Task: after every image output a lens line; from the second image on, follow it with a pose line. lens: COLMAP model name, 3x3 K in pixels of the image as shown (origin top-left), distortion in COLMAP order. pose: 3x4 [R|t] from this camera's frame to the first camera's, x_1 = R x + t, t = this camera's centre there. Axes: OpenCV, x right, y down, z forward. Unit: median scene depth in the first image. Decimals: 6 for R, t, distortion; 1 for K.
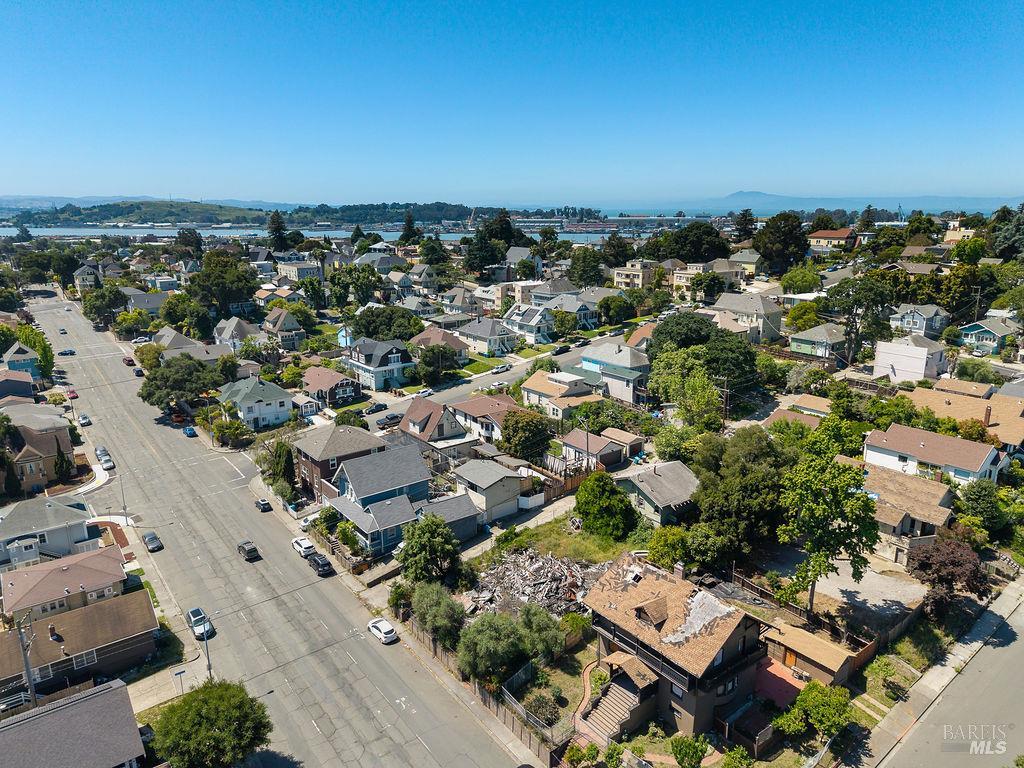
lens RADIAL K [[683.0, 0, 509.0], [0, 683.0, 379.8], [0, 0, 1]] dist [0.065819, -0.093612]
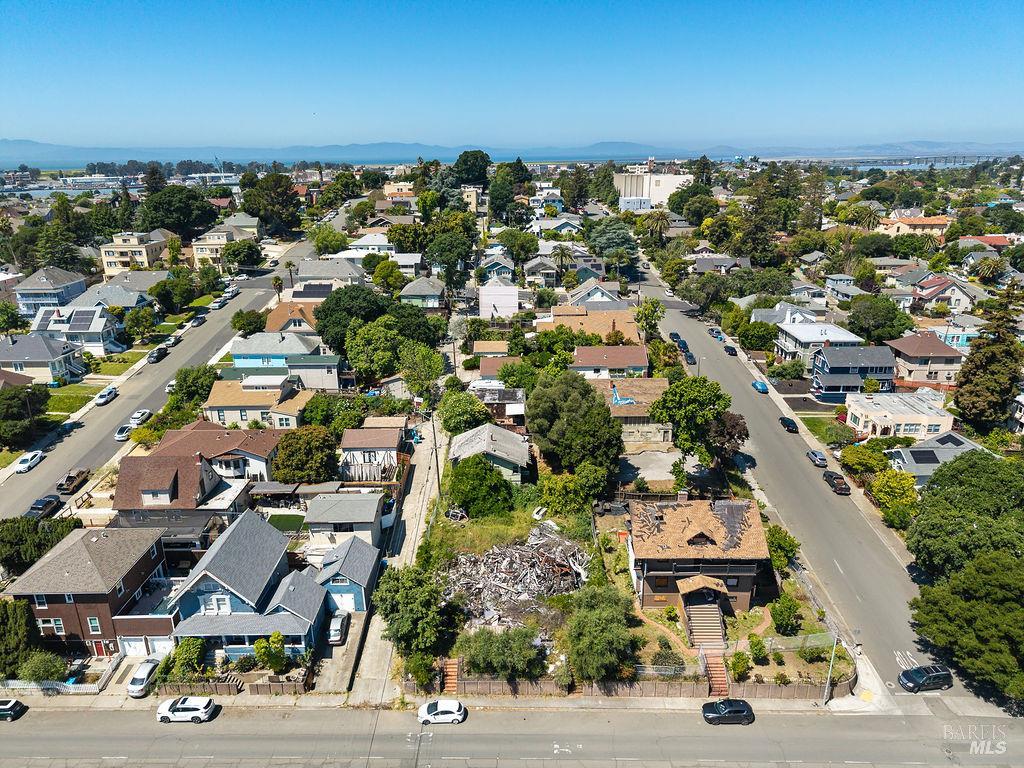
lens RADIAL K [[683.0, 0, 509.0], [0, 683.0, 379.8], [0, 0, 1]] dist [0.065819, -0.093612]
pose [[0.611422, -0.251271, 0.750350, -0.351516], [0.201137, 0.966451, 0.159740, -0.075669], [-0.765315, 0.053255, 0.641449, 0.204098]]
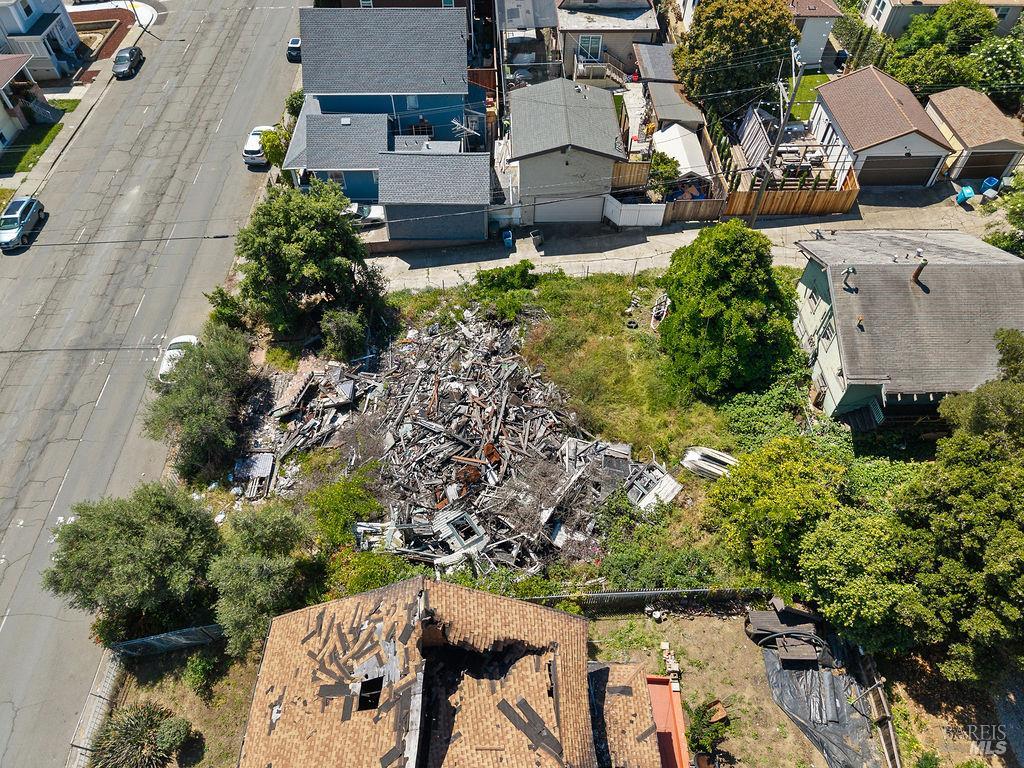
lens RADIAL K [[679.9, 0, 509.7], [0, 679.9, 383.4], [0, 0, 1]] dist [0.025135, -0.022055]
pose [[0.810809, 0.462447, -0.358792, 0.129494], [-0.154647, 0.760469, 0.630691, -0.008793], [0.564511, -0.455884, 0.688111, 0.406849]]
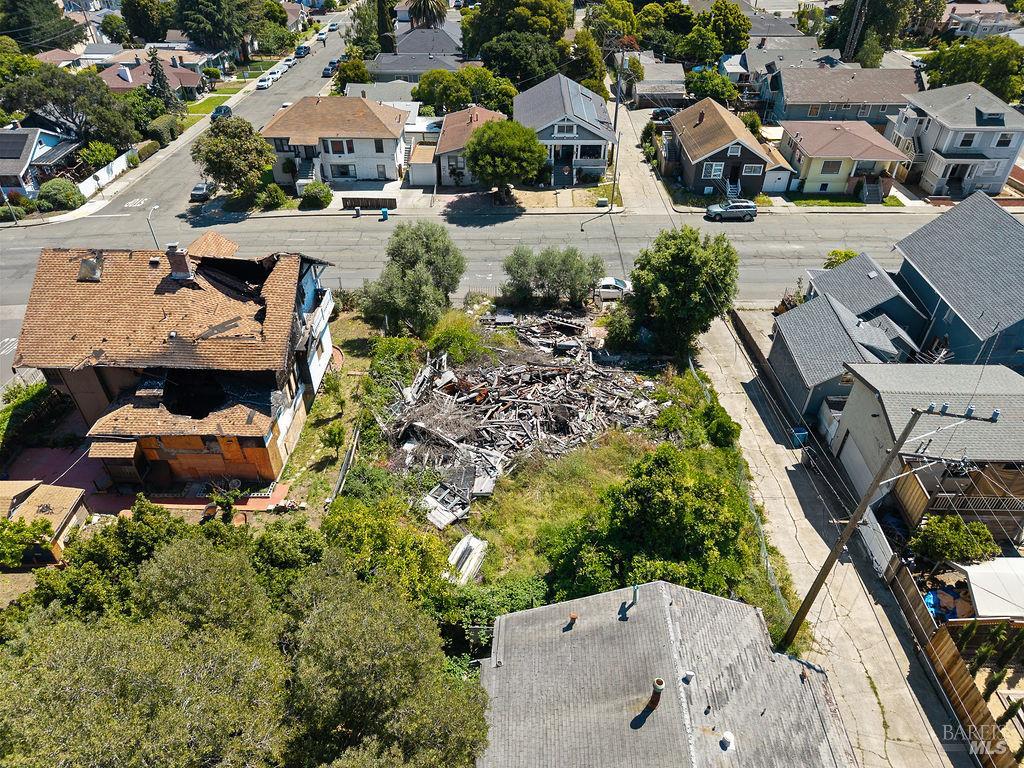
lens RADIAL K [[683.0, 0, 509.0], [0, 683.0, 379.8], [0, 0, 1]] dist [0.065819, -0.093612]
pose [[-0.617435, 0.490612, -0.614877, 0.215325], [-0.190804, 0.664916, 0.722136, -0.052589], [0.763130, 0.563193, -0.316932, 0.647833]]
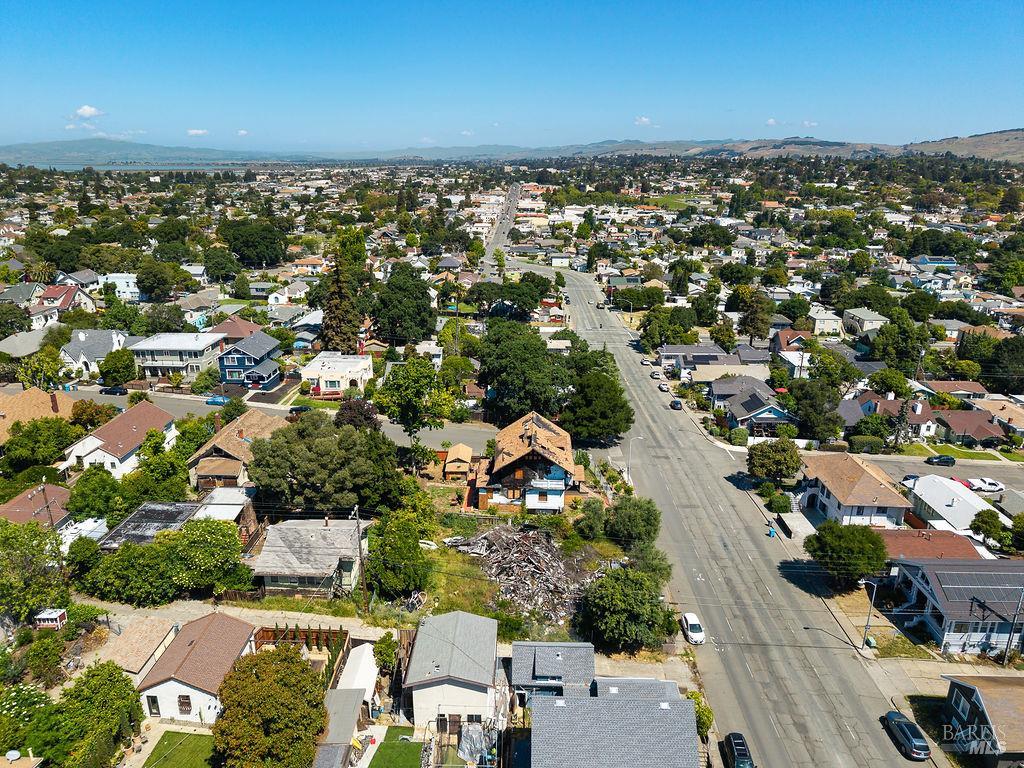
lens RADIAL K [[683.0, 0, 509.0], [0, 683.0, 379.8], [0, 0, 1]] dist [0.065819, -0.093612]
pose [[-0.781533, -0.192076, 0.593560, -0.260137], [0.148510, 0.866795, 0.476036, -0.238162], [-0.605930, 0.460188, -0.648904, 0.870997]]
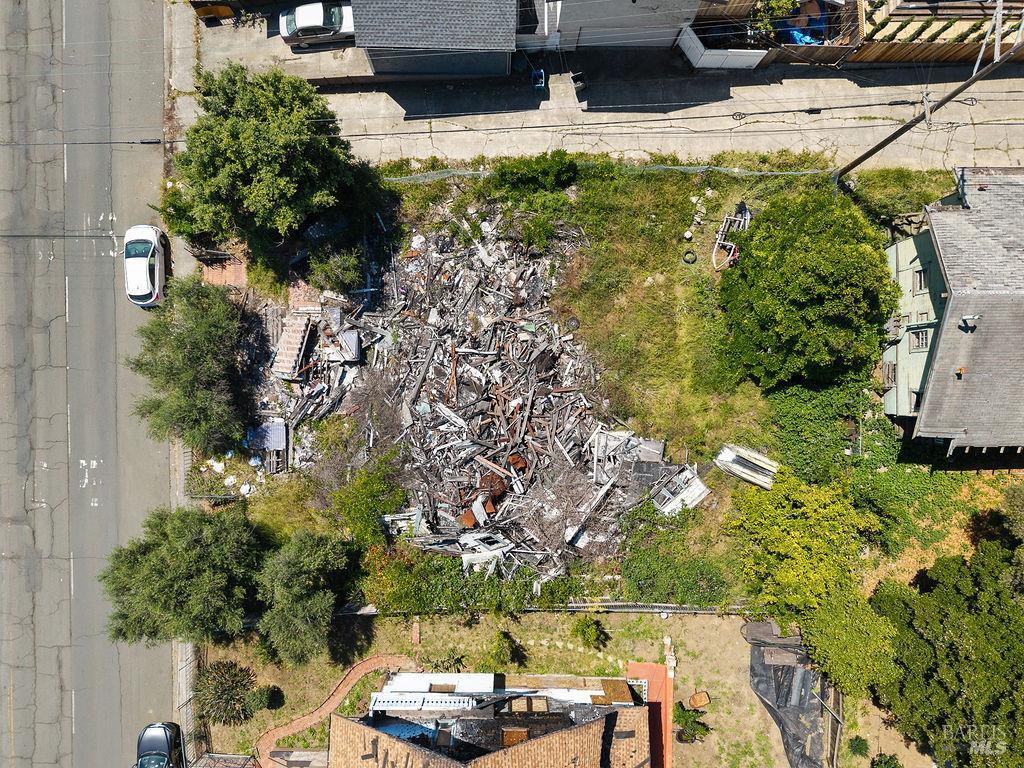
lens RADIAL K [[694.2, 0, 508.8], [0, 694.2, 363.2], [0, 0, 1]] dist [0.030812, -0.033404]
pose [[0.800464, 0.599241, 0.012932, 0.026886], [-0.162035, 0.195574, 0.967210, -0.068444], [0.577063, -0.776313, 0.253648, 0.519241]]
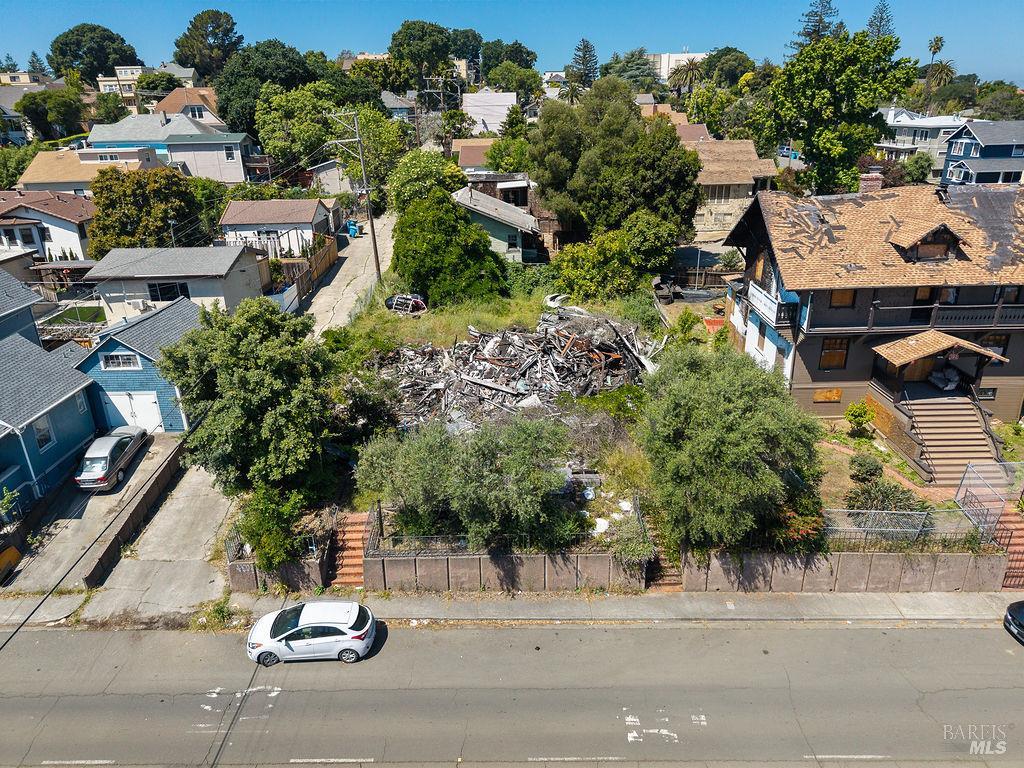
lens RADIAL K [[694.2, 0, 508.8], [0, 694.2, 363.2], [0, 0, 1]] dist [0.030812, -0.033404]
pose [[0.610021, -0.284505, 0.739548, -0.174278], [0.214031, 0.957788, 0.191918, 0.110544], [-0.762932, 0.041212, 0.645163, 0.388594]]
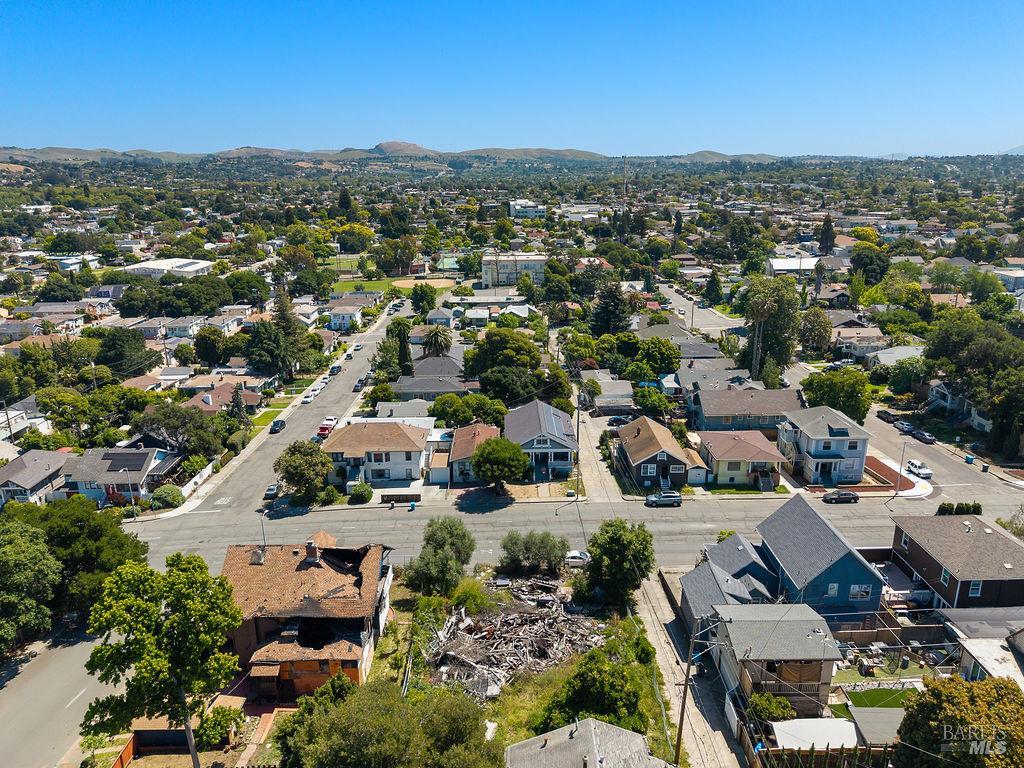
lens RADIAL K [[702.6, 0, 511.4], [0, 702.6, 380.1], [0, 0, 1]] dist [0.107585, -0.251632]
pose [[-0.597527, 0.242051, -0.764443, 0.351224], [-0.184394, 0.886322, 0.424773, -0.180812], [0.780359, 0.394772, -0.484968, 0.719970]]
